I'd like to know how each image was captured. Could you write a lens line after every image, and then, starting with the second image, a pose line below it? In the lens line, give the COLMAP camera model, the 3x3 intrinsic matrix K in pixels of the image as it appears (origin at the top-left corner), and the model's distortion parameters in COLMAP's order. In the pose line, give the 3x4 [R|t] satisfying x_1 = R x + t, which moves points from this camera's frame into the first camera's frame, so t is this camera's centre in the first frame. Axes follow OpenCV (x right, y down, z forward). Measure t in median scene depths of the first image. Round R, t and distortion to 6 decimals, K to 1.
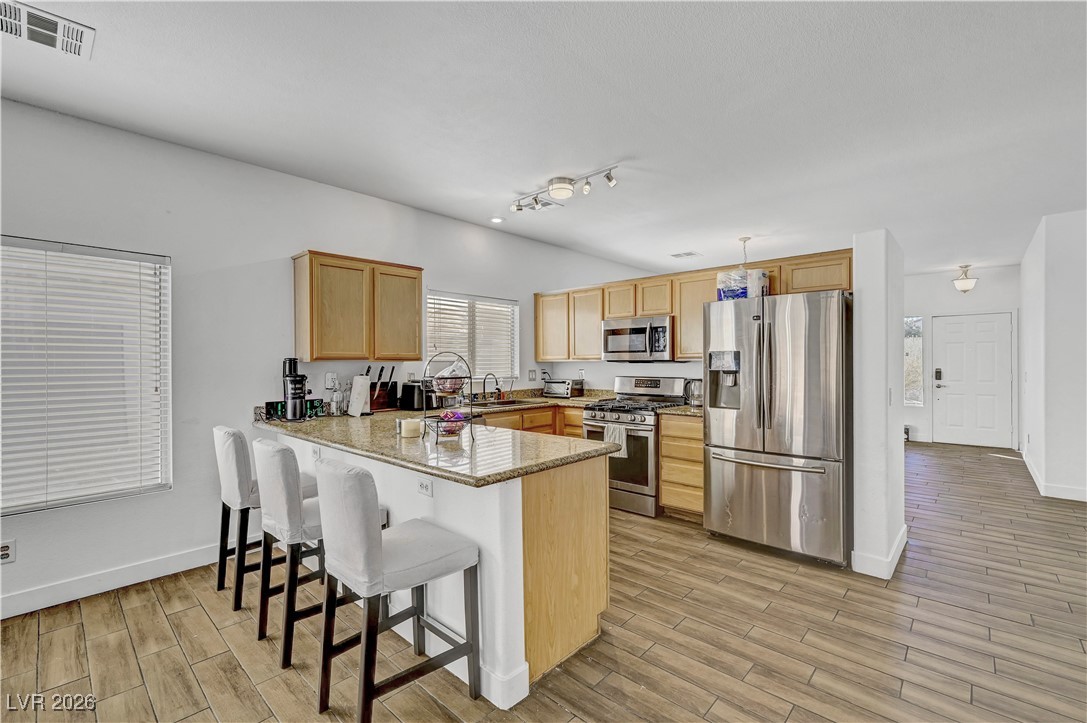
lens RADIAL K [[480.6, 0, 546.6], [0, 480.6, 362.4], [0, 0, 1]] dist [0.001827, 0.000485]
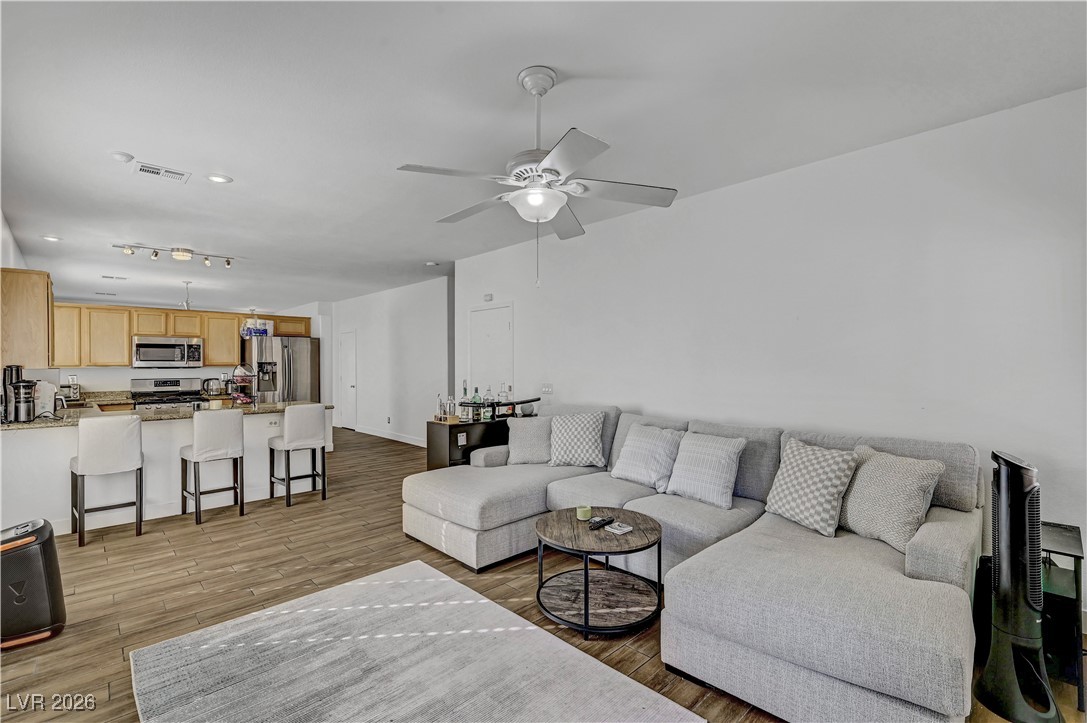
lens RADIAL K [[480.6, 0, 540.0], [0, 480.6, 364.1], [0, 0, 1]] dist [0.001827, 0.000485]
pose [[0.073316, 0.003267, 0.997303, -1.295061], [0.004741, 0.999982, -0.003624, -0.002372], [-0.997298, 0.004993, 0.073299, -0.221859]]
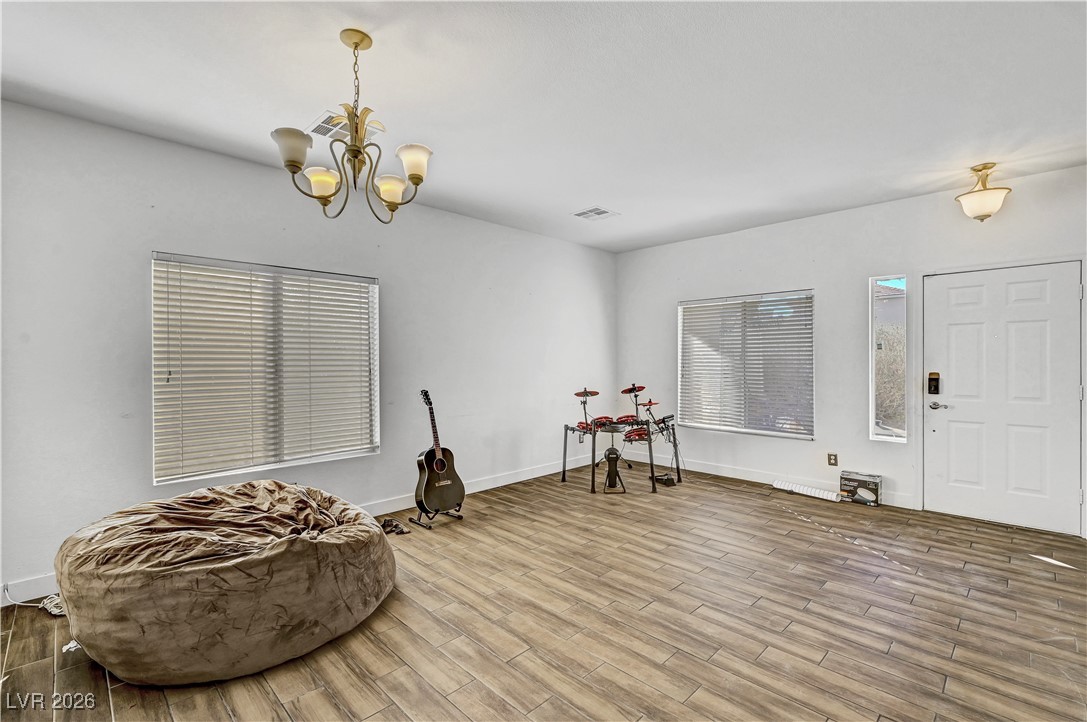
lens RADIAL K [[480.6, 0, 547.9], [0, 480.6, 365.9], [0, 0, 1]] dist [0.001827, 0.000485]
pose [[0.998495, -0.000026, -0.054838, 0.782268], [0.000426, 0.999973, 0.007288, 0.001904], [0.054836, -0.007301, 0.998469, 0.834706]]
